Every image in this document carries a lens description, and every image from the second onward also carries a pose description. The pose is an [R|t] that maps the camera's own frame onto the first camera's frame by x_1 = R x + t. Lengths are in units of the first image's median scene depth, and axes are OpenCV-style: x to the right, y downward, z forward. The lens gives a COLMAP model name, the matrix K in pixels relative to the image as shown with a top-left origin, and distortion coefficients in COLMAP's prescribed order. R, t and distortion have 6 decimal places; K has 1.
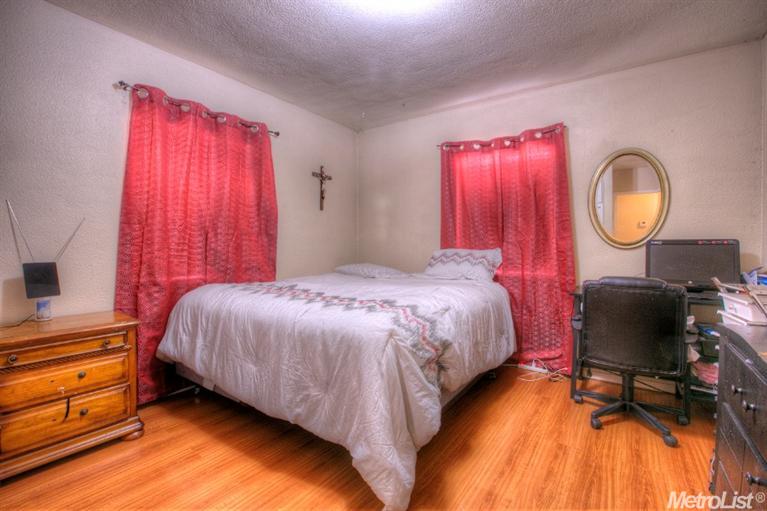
lens RADIAL K [[354.5, 0, 377.5], [0, 354.5, 251.3], [0, 0, 1]] dist [-0.055095, 0.018915]
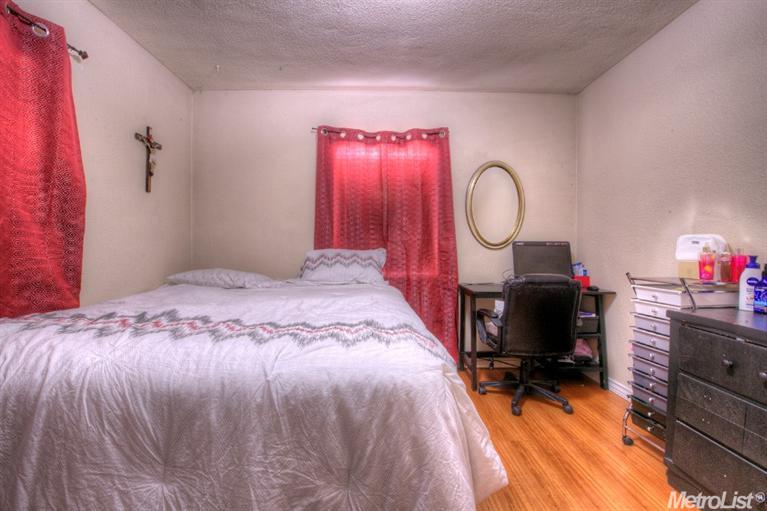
lens RADIAL K [[354.5, 0, 379.8], [0, 354.5, 251.1], [0, 0, 1]] dist [-0.055095, 0.018915]
pose [[0.803354, -0.006262, 0.595469, -0.239880], [0.005516, 0.999980, 0.003073, -0.004345], [-0.595476, 0.000816, 0.803373, 0.253793]]
